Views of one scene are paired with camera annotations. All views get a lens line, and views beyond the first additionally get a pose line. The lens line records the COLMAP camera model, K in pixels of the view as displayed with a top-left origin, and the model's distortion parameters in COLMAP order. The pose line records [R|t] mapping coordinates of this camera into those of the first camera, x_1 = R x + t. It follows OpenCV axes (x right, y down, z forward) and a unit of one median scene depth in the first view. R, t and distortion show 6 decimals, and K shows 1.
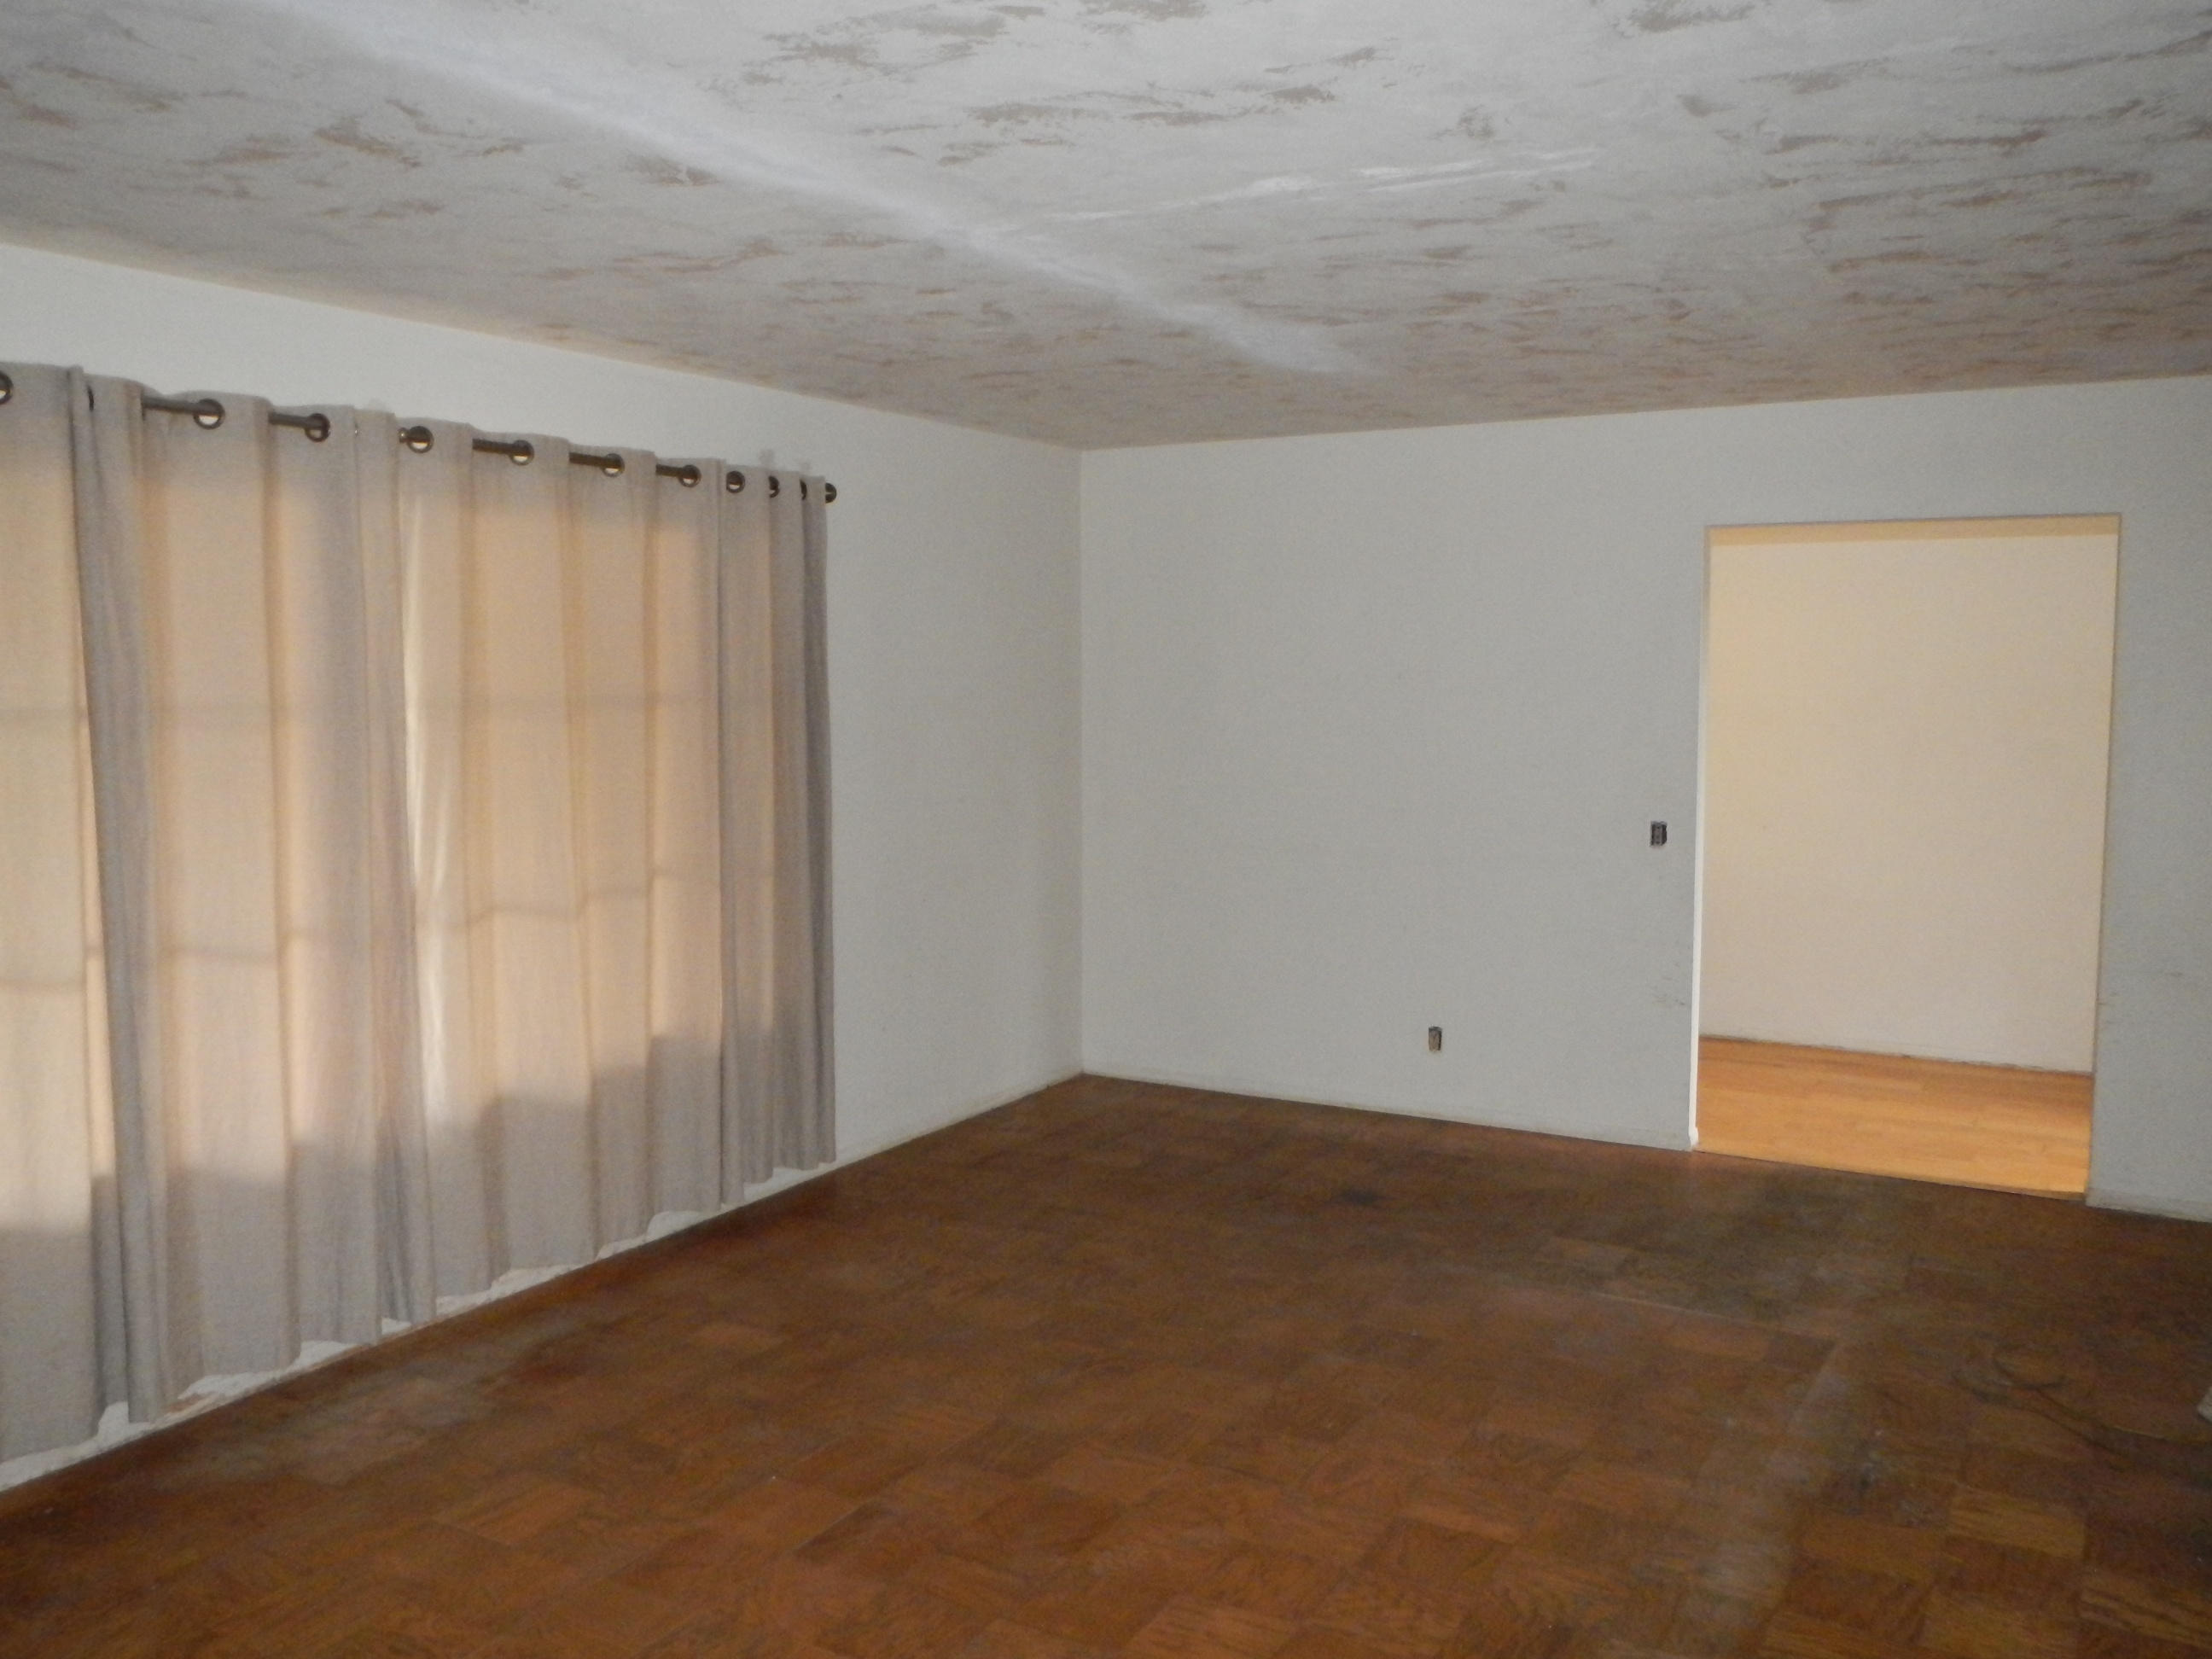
lens RADIAL K [[1778.4, 0, 1106.0], [0, 1778.4, 829.5], [0, 0, 1]] dist [-0.057388, -0.001976]
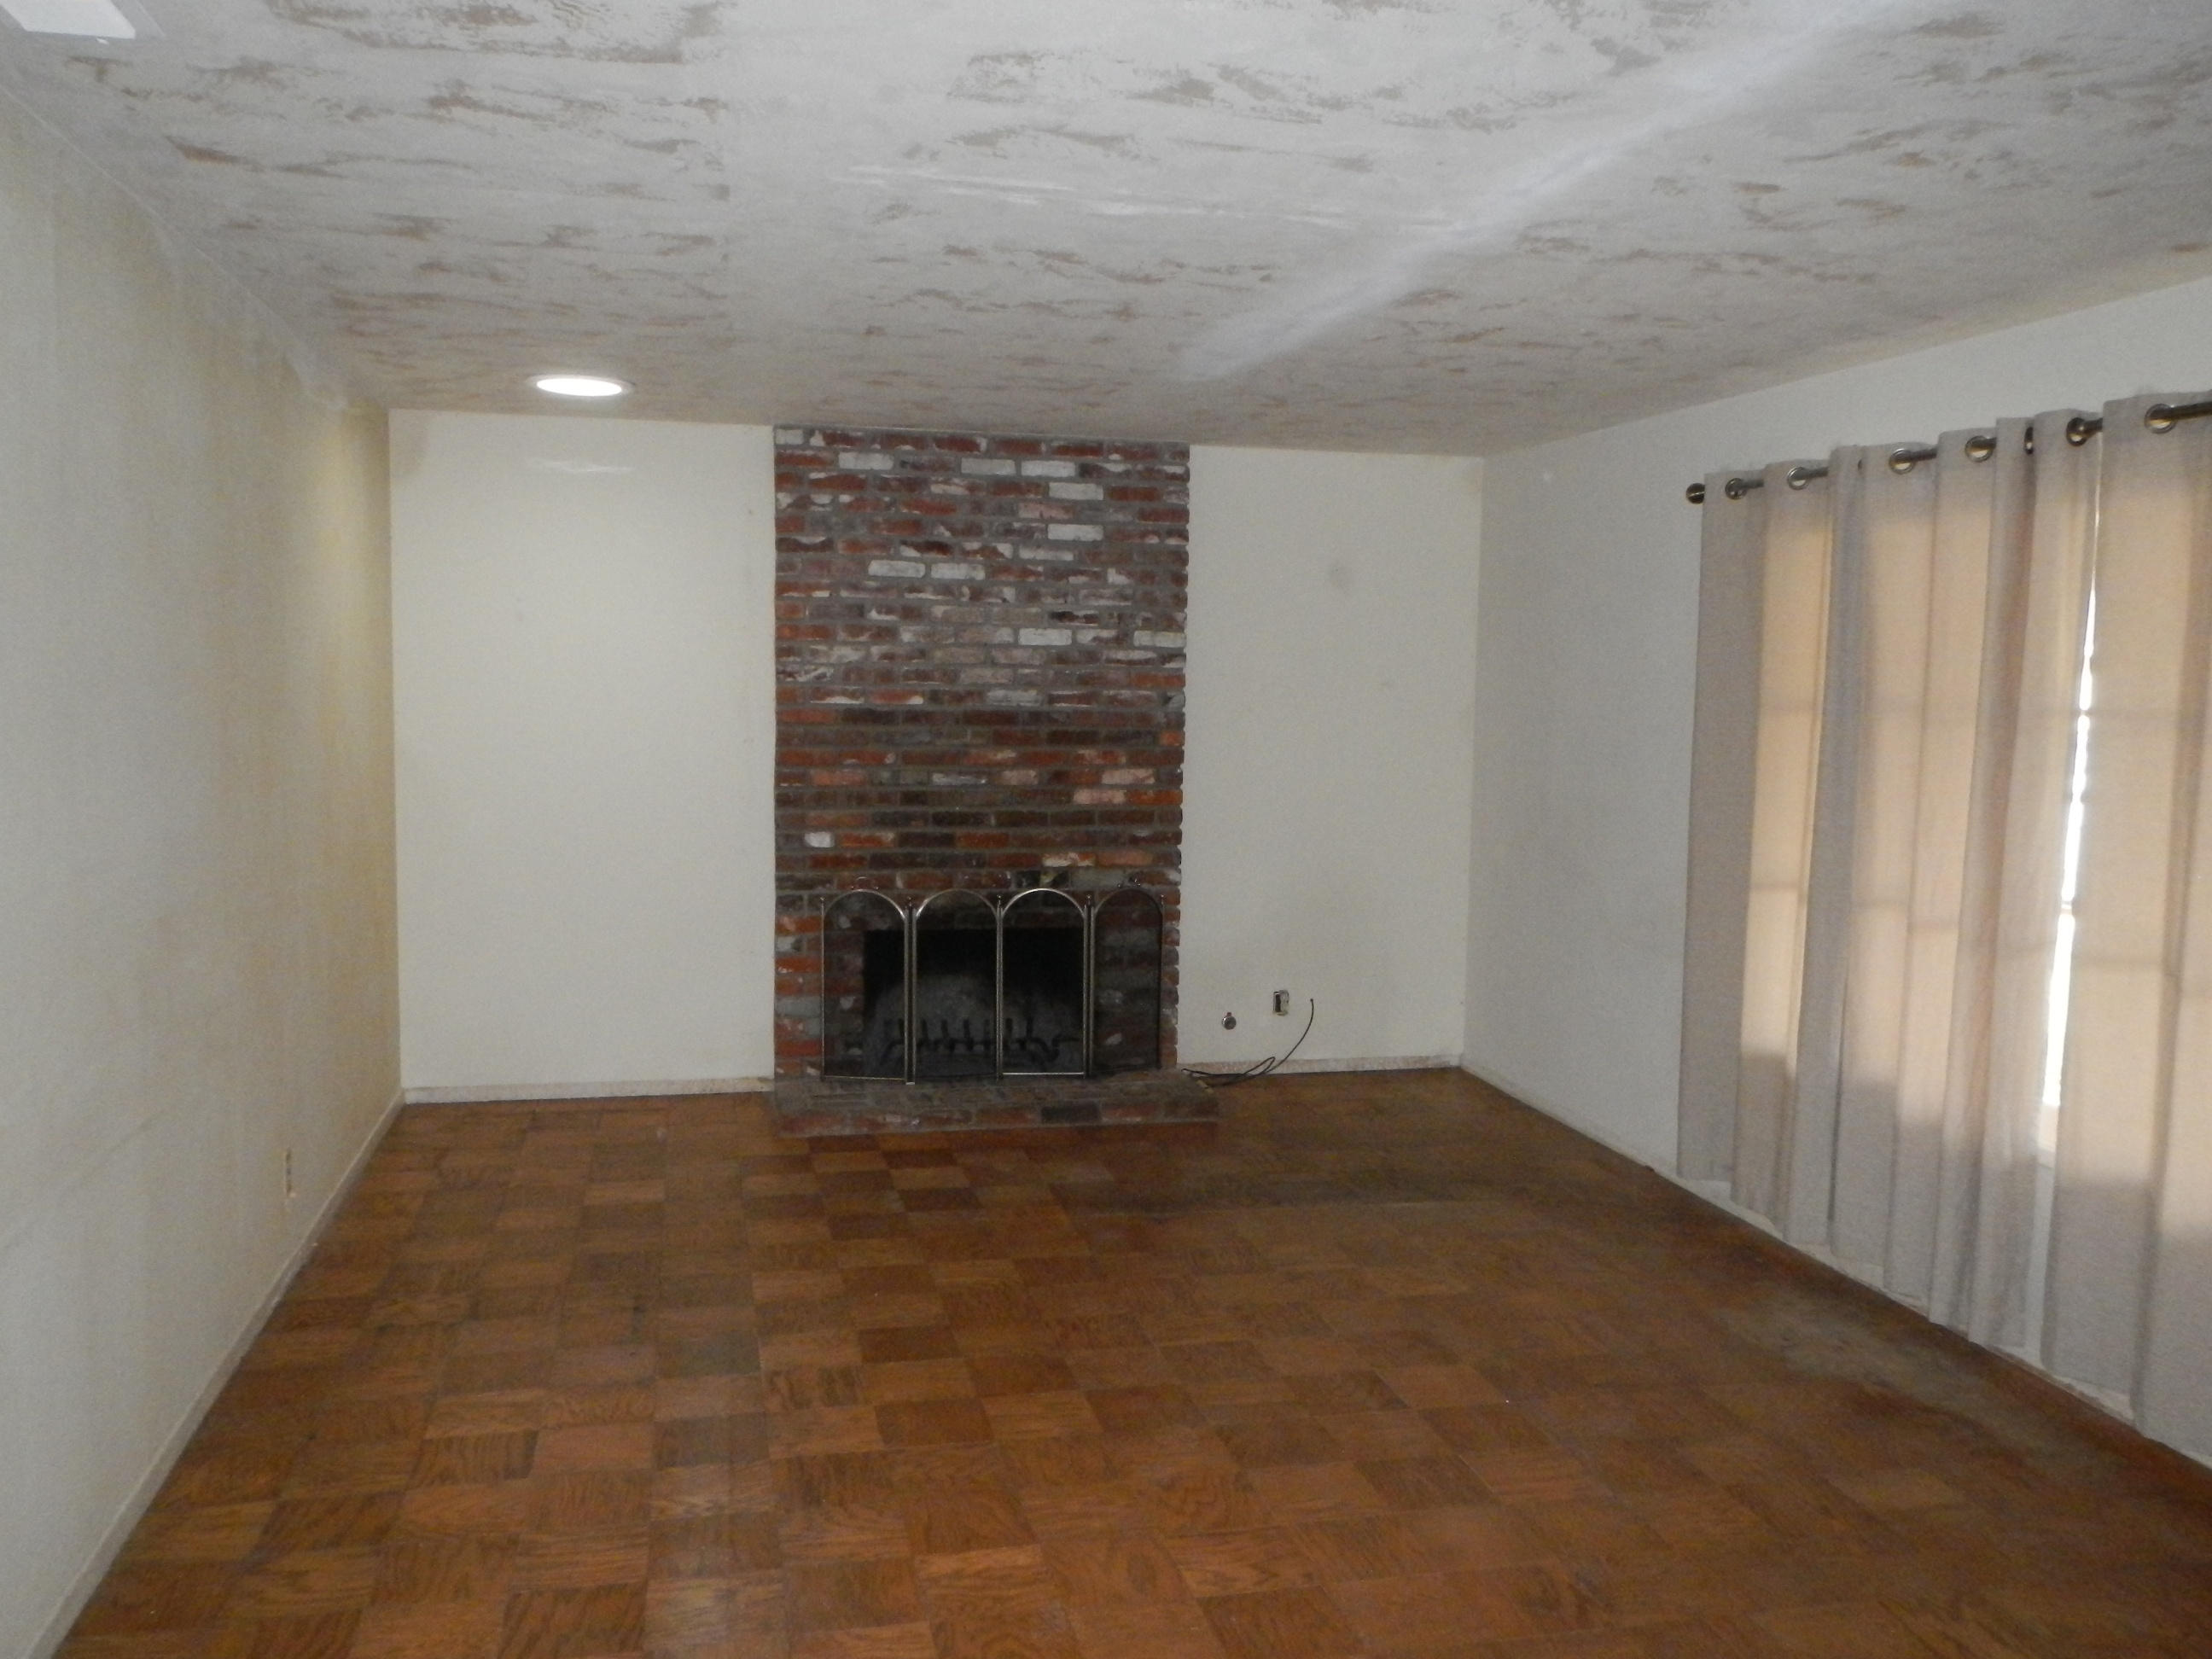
lens RADIAL K [[1778.4, 0, 1106.0], [0, 1778.4, 829.5], [0, 0, 1]] dist [-0.057388, -0.001976]
pose [[-0.720305, 0.058083, -0.691221, 0.734554], [-0.083738, 0.981919, 0.169772, -0.149799], [0.688584, 0.180169, -0.702418, 1.535869]]
